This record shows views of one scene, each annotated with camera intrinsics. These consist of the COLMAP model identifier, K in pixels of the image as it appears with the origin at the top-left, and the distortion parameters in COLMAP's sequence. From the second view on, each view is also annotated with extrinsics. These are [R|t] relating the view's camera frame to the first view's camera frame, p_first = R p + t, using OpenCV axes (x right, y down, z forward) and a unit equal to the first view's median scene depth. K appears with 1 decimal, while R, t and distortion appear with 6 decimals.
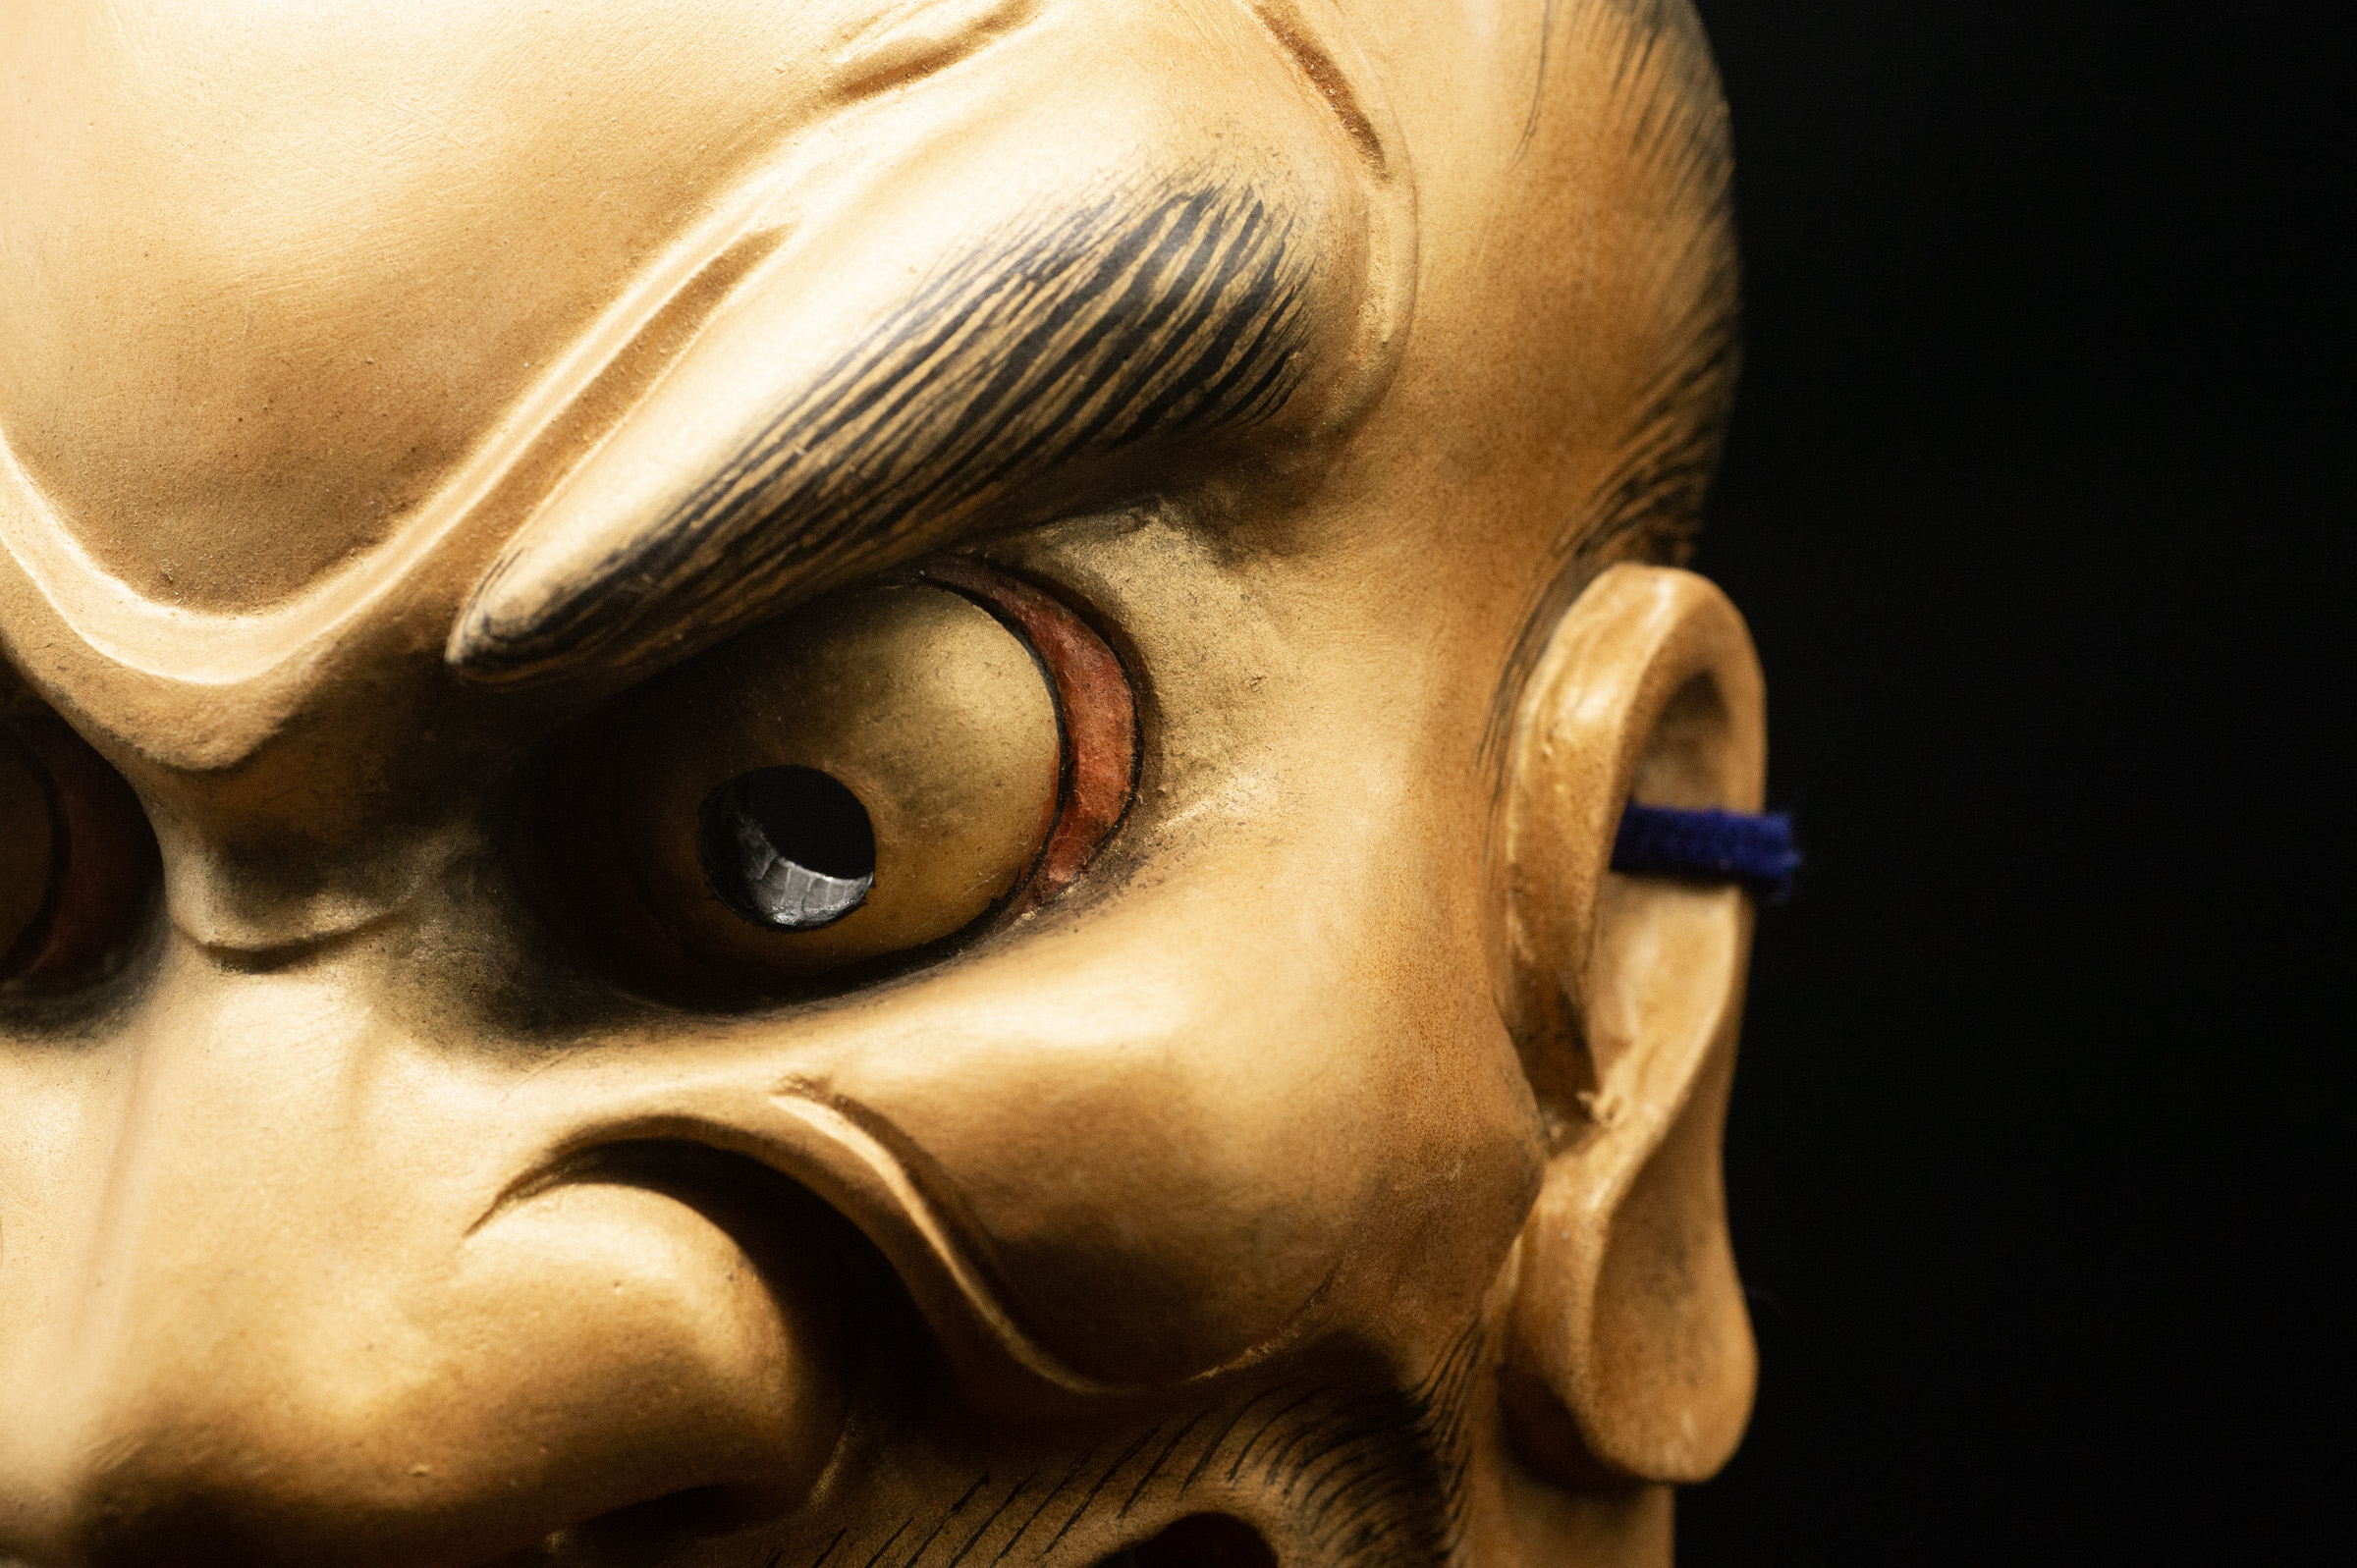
lens RADIAL K [[7998.2, 0, 1177.4], [0, 7998.2, 782.3], [0, 0, 1]] dist [0.202153, 0.000000]
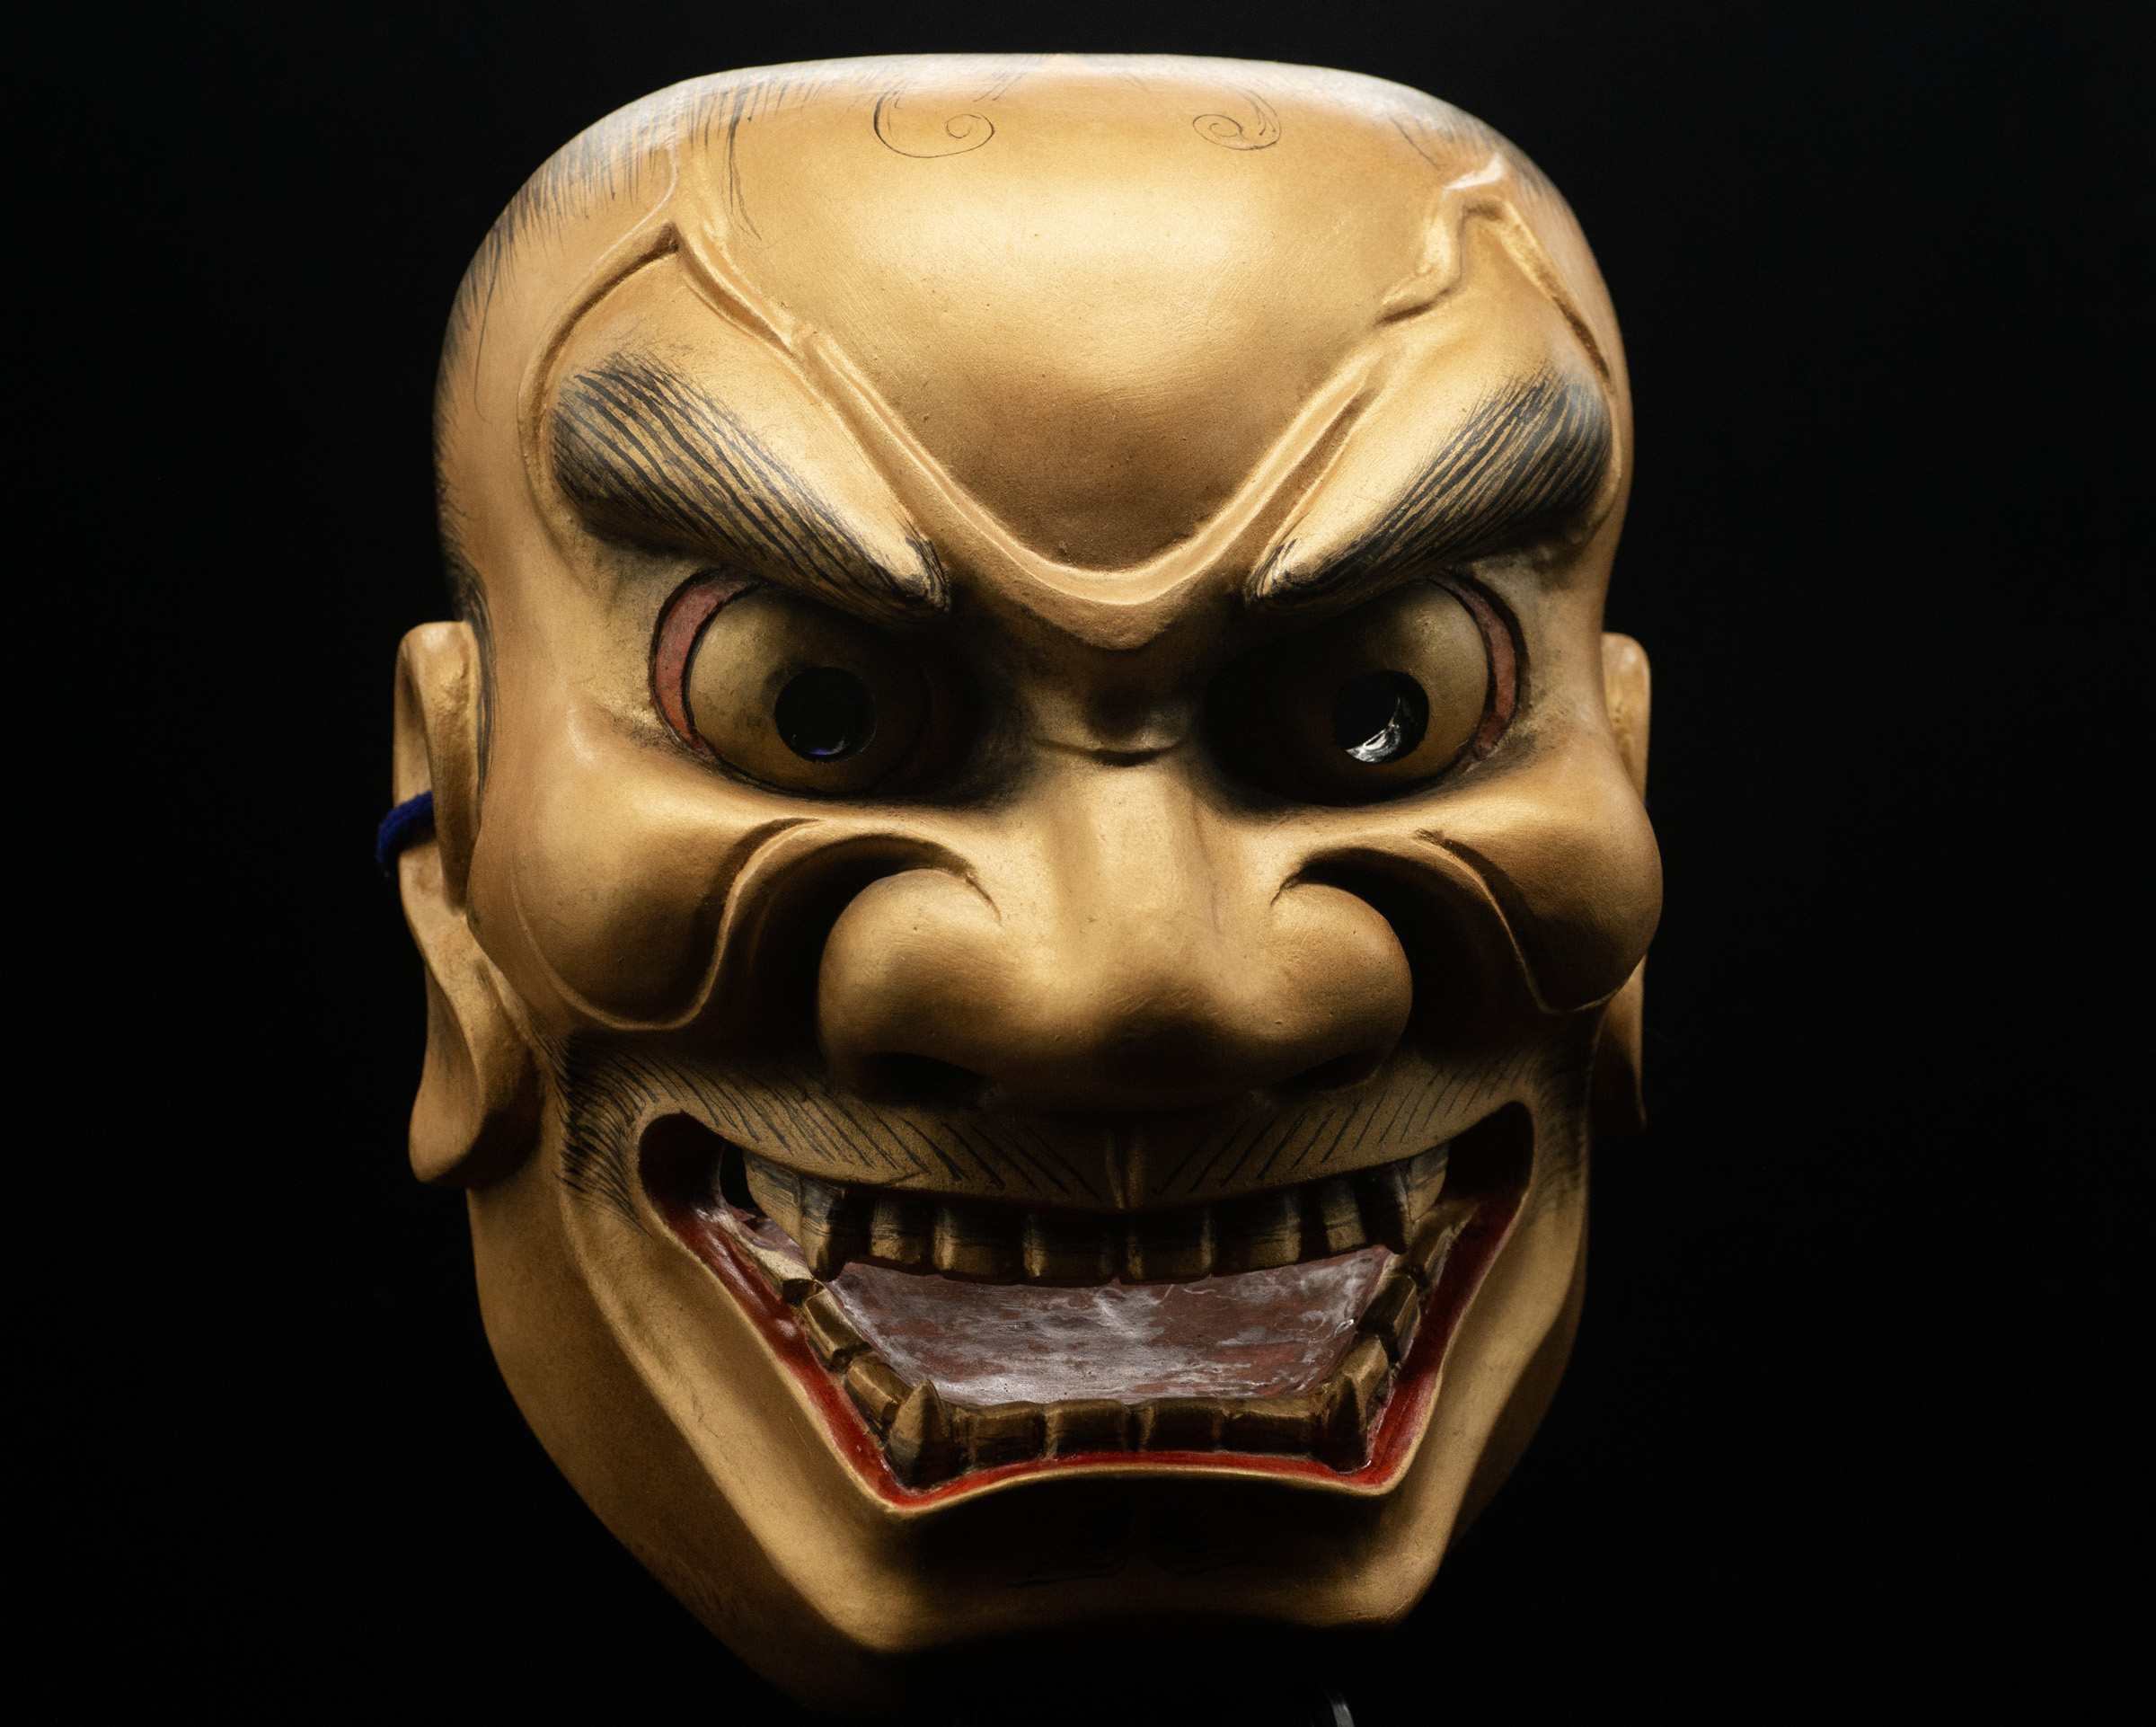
lens RADIAL K [[8604.3, 0, 1076.7], [0, 8604.3, 868.3], [0, 0, 1]] dist [0.392664, 0.000000]
pose [[0.865028, 0.060640, 0.498046, -1.103430], [-0.000593, 0.992792, -0.119848, 0.282812], [-0.501724, 0.103376, 0.858829, -0.674802]]
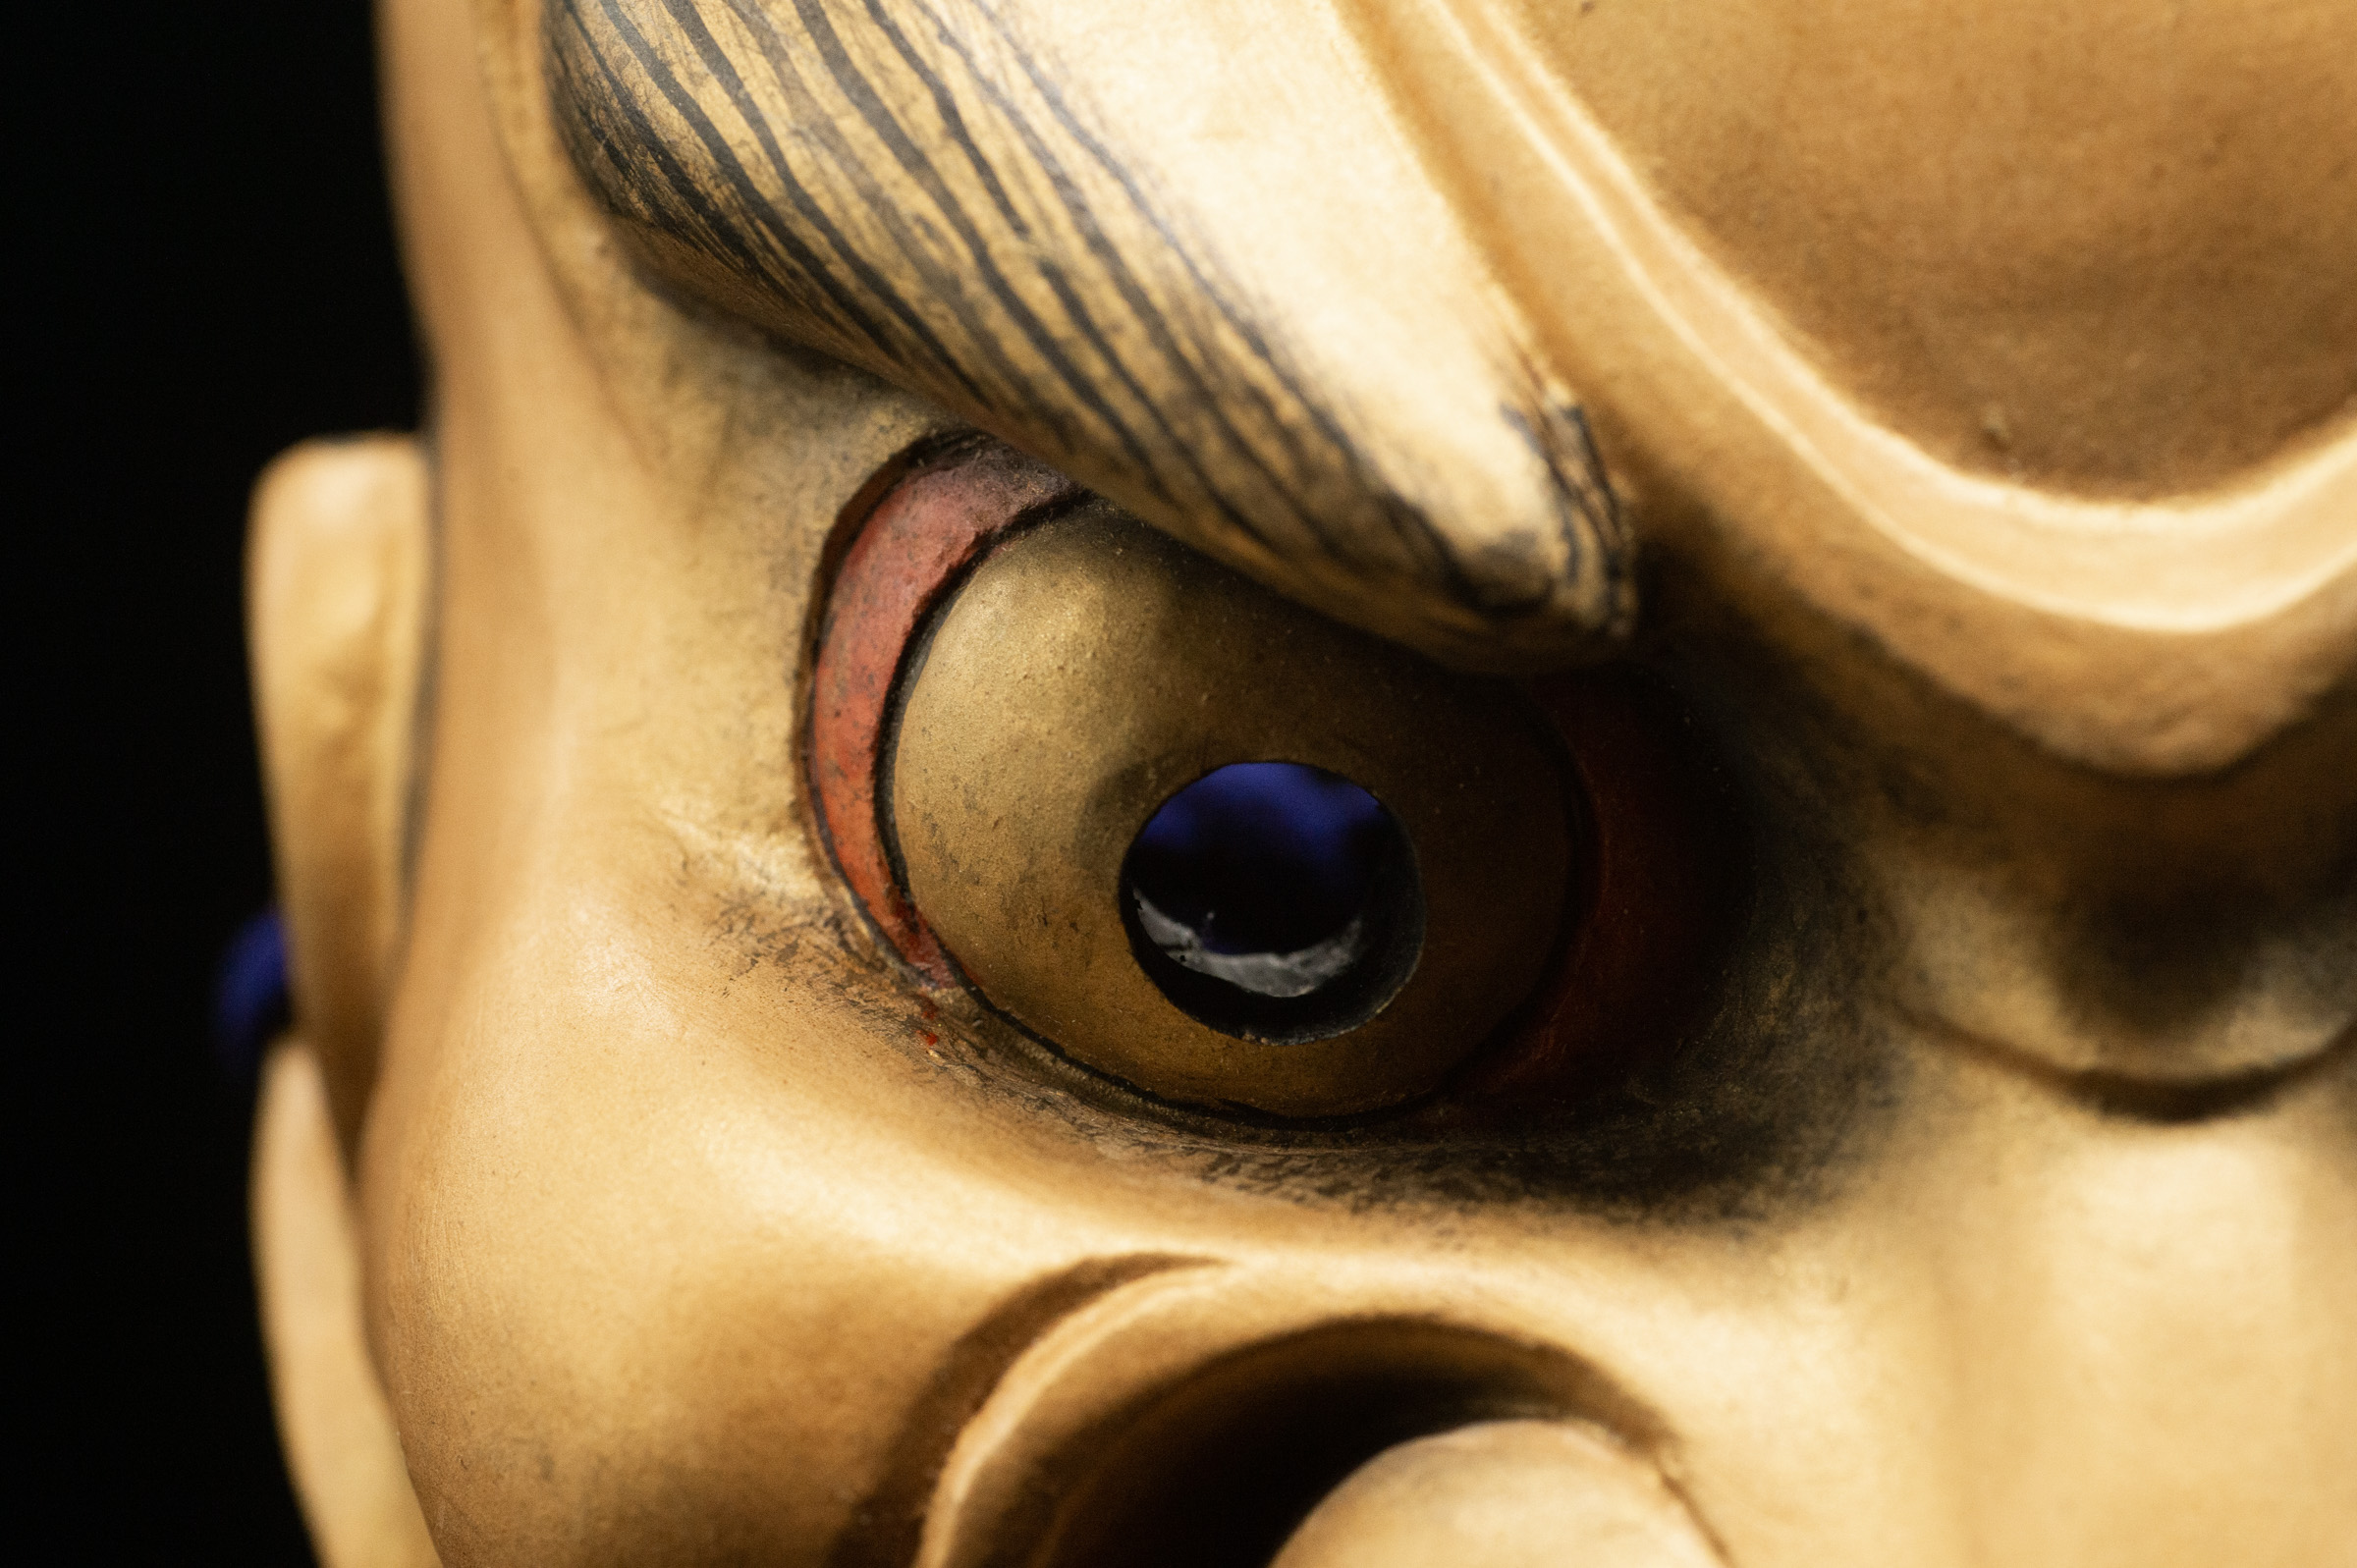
lens RADIAL K [[7998.2, 0, 1172.7], [0, 7998.2, 771.6], [0, 0, 1]] dist [0.202153, 0.000000]
pose [[0.933726, 0.014557, 0.357692, -0.394756], [-0.025030, 0.999382, 0.024667, -0.014346], [-0.357111, -0.031986, 0.933514, 0.484446]]
